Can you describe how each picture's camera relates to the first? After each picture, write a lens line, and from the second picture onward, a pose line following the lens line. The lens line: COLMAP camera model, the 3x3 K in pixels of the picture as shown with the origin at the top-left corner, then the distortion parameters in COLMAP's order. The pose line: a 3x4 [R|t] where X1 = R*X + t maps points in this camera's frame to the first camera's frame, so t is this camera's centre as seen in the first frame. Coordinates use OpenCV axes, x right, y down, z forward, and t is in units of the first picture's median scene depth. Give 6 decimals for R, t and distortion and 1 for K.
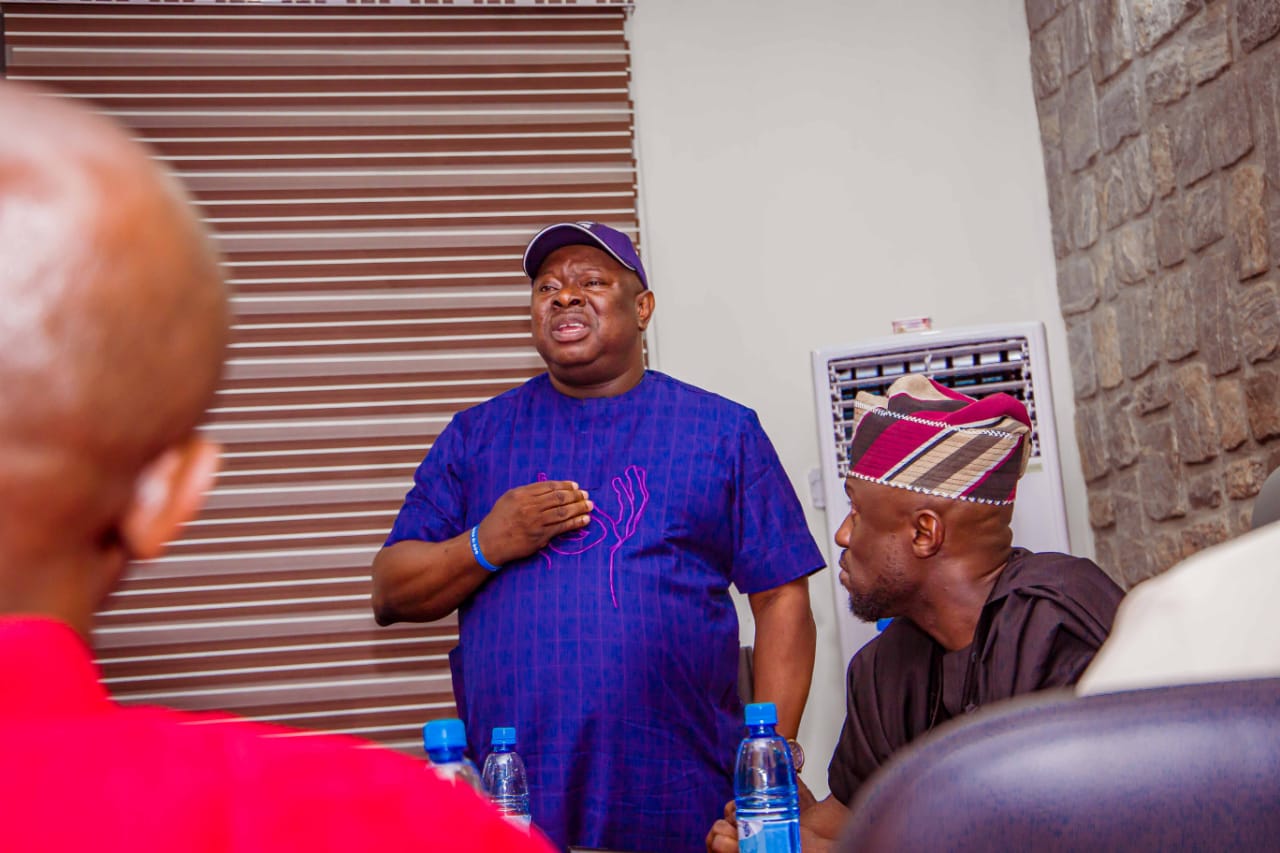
lens RADIAL K [[1986.3, 0, 638.0], [0, 1986.3, 431.8], [0, 0, 1]] dist [0.144475, 0.000000]
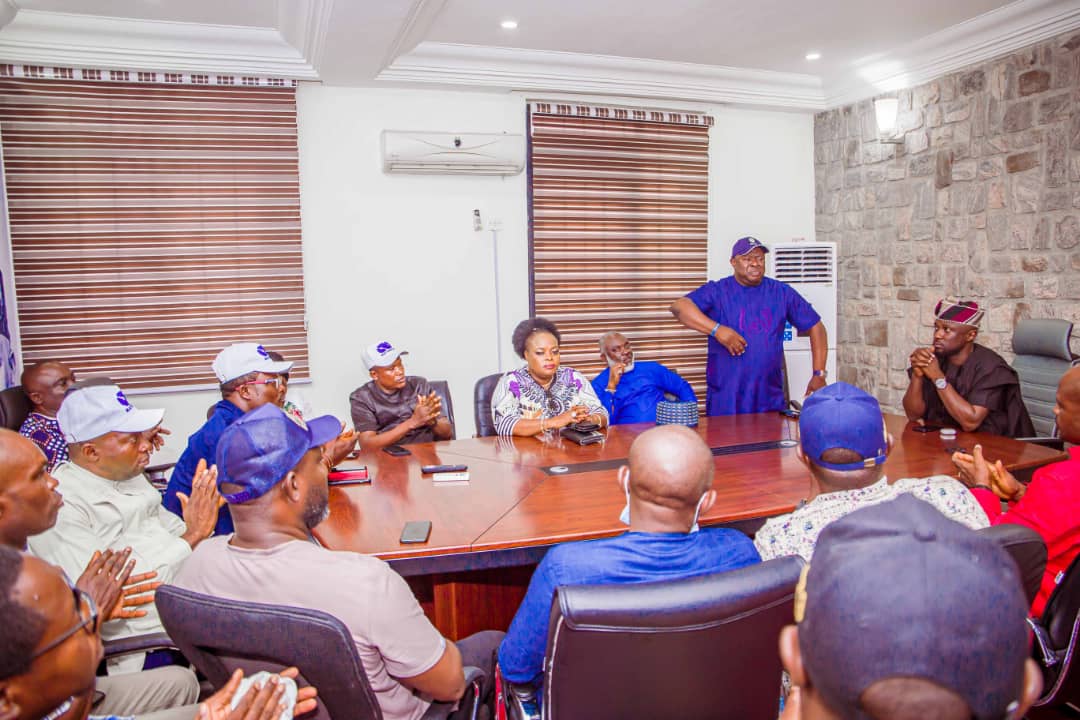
lens RADIAL K [[742.1, 0, 544.3], [0, 742.1, 352.0], [0, 0, 1]] dist [-0.105526, 0.073184]
pose [[0.986004, 0.042118, 0.161313, -0.478112], [-0.077870, 0.971884, 0.222212, -0.109885], [-0.147418, -0.231664, 0.961561, -0.177215]]
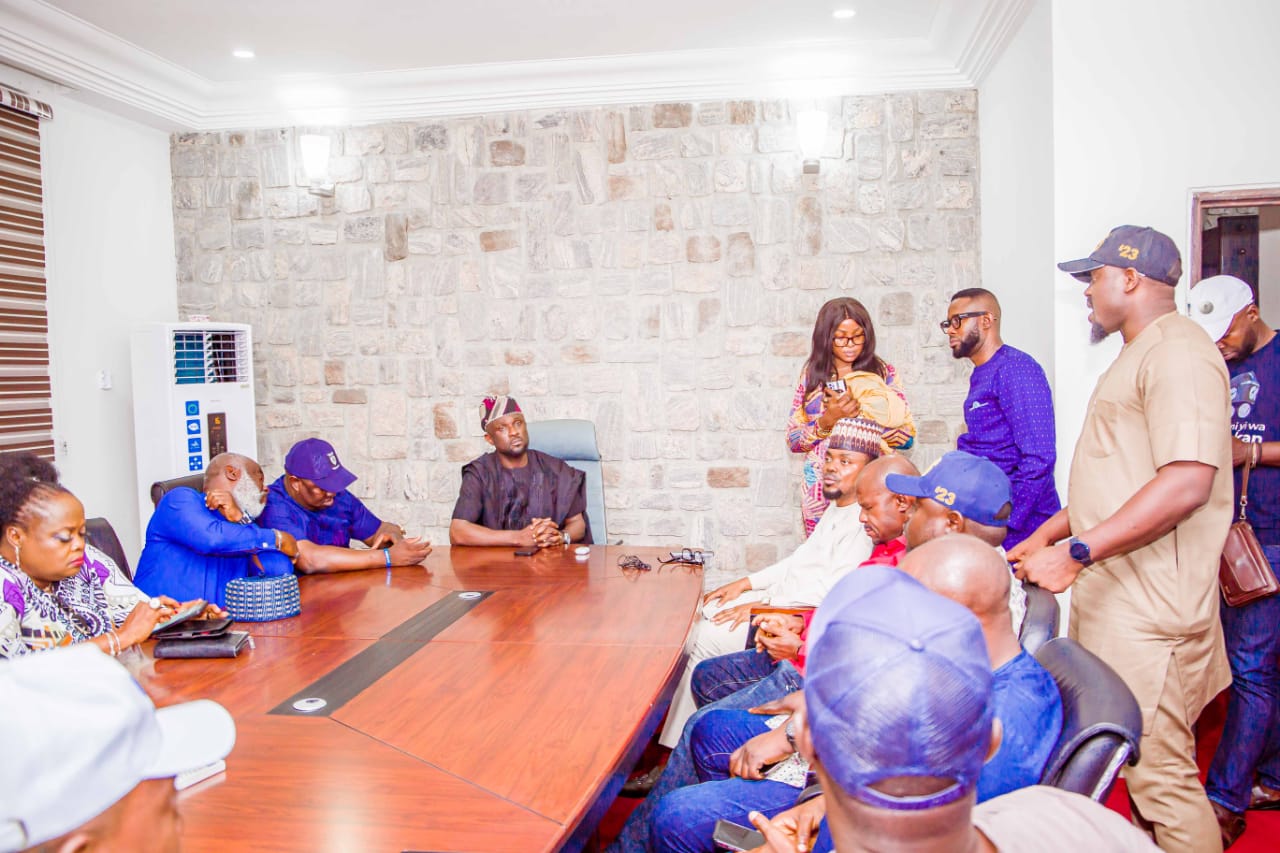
lens RADIAL K [[1038.5, 0, 648.6], [0, 1038.5, 430.0], [0, 0, 1]] dist [-0.094150, 0.124339]
pose [[0.319986, 0.011656, 0.947351, -0.796626], [-0.141493, 0.989298, 0.035620, -0.041091], [-0.936797, -0.145442, 0.318210, 0.131891]]
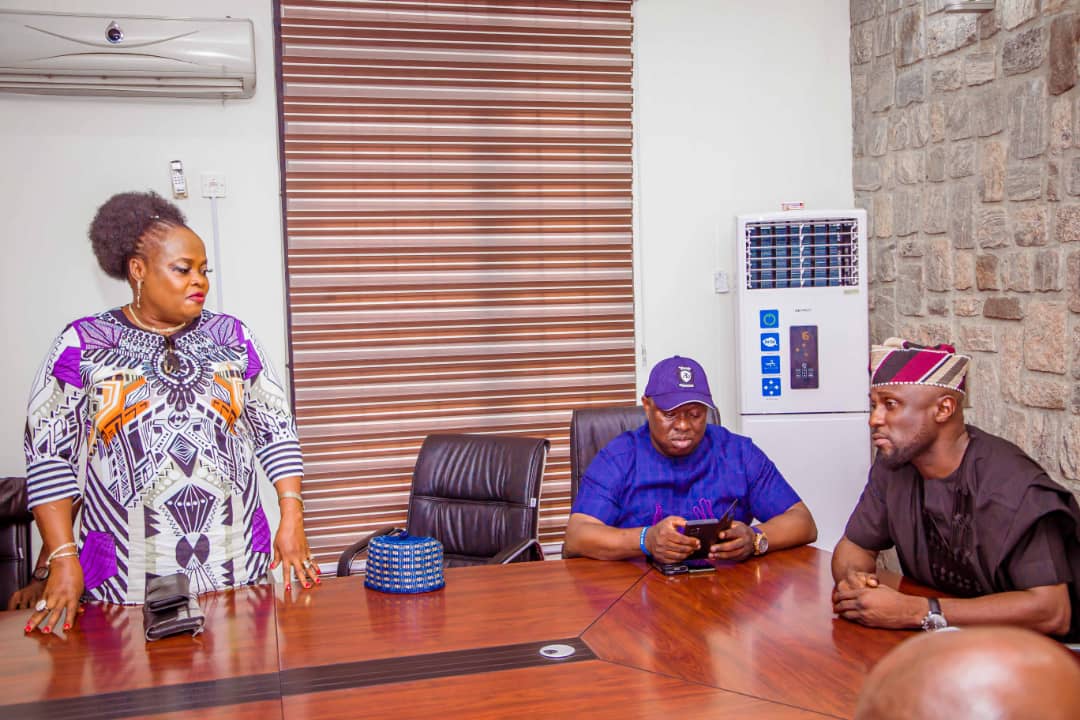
lens RADIAL K [[1093.2, 0, 547.4], [0, 1093.2, 362.0], [0, 0, 1]] dist [0.033225, 0.000000]
pose [[0.994936, 0.042075, 0.091278, -0.166866], [-0.060569, 0.975729, 0.210439, -0.110103], [-0.080208, -0.214902, 0.973336, 0.022513]]
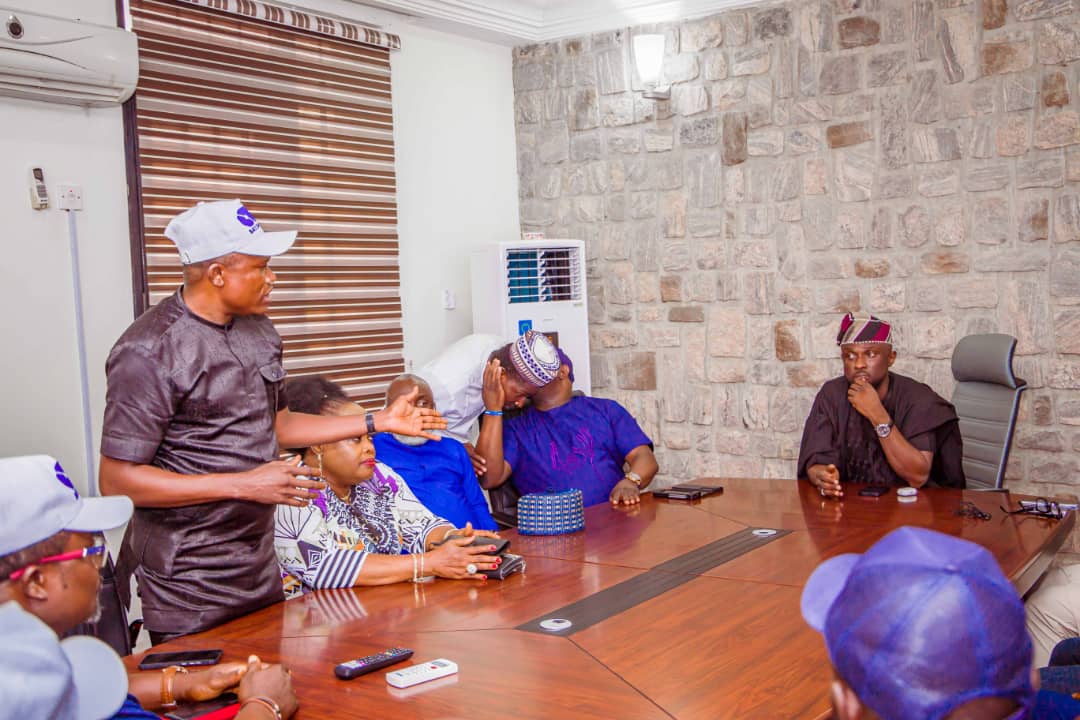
lens RADIAL K [[1208.3, 0, 543.3], [0, 1208.3, 349.7], [0, 0, 1]] dist [0.065425, 0.000000]
pose [[0.706848, 0.013780, 0.707231, -0.804764], [-0.116840, 0.988351, 0.097519, -0.060452], [-0.697649, -0.151563, 0.700224, 0.026294]]
